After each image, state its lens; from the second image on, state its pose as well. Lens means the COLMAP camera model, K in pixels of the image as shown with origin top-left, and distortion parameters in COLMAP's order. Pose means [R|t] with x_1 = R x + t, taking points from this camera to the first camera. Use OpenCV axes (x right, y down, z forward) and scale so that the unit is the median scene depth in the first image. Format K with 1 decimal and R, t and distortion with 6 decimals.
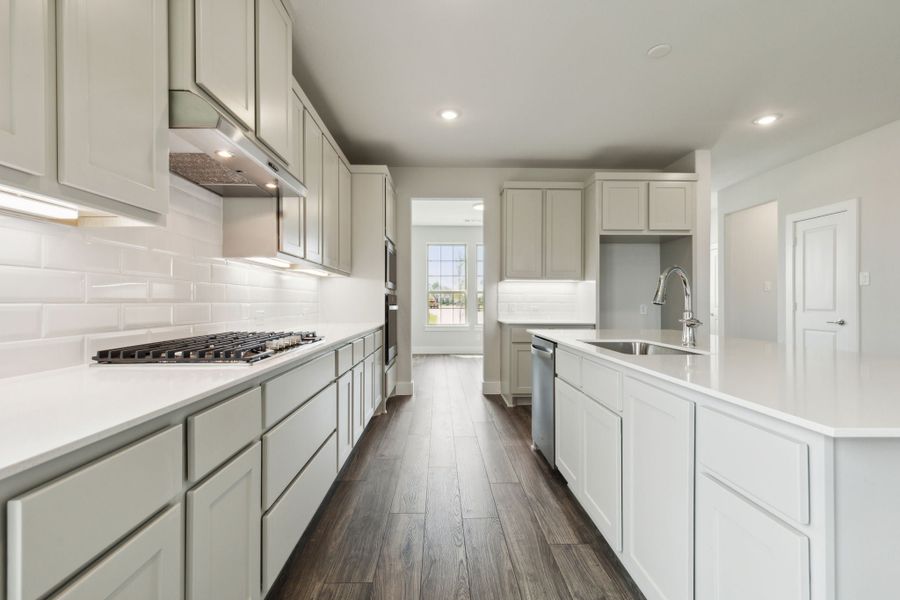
lens RADIAL K [[411.5, 0, 452.0], [0, 411.5, 299.1], [0, 0, 1]] dist [0.010795, -0.002310]
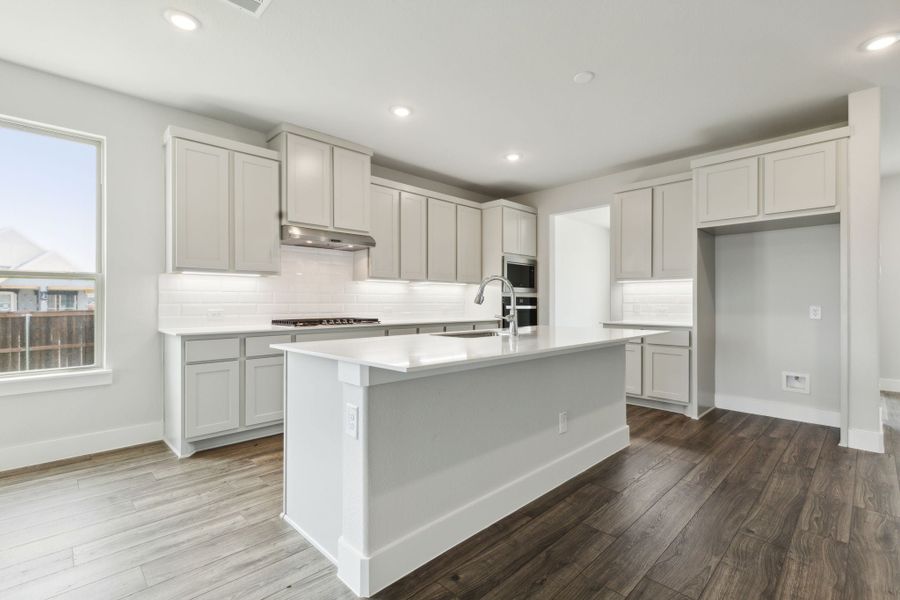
lens RADIAL K [[411.5, 0, 449.5], [0, 411.5, 303.9], [0, 0, 1]] dist [0.010795, -0.002310]
pose [[0.671583, -0.002276, -0.740925, 0.627168], [0.004739, 0.999988, 0.001224, 0.004839], [0.740914, -0.004334, 0.671586, -0.004154]]
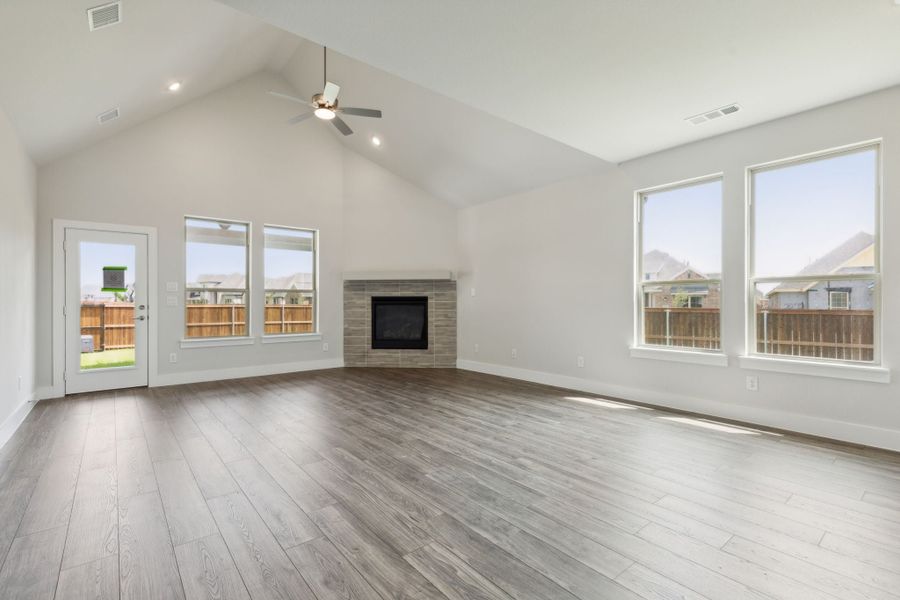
lens RADIAL K [[411.5, 0, 452.1], [0, 411.5, 301.3], [0, 0, 1]] dist [0.010795, -0.002310]
pose [[-0.794841, -0.001847, -0.606815, 0.731147], [0.002930, 0.999972, -0.006881, 0.002792], [0.606811, -0.007247, -0.794813, 0.147200]]
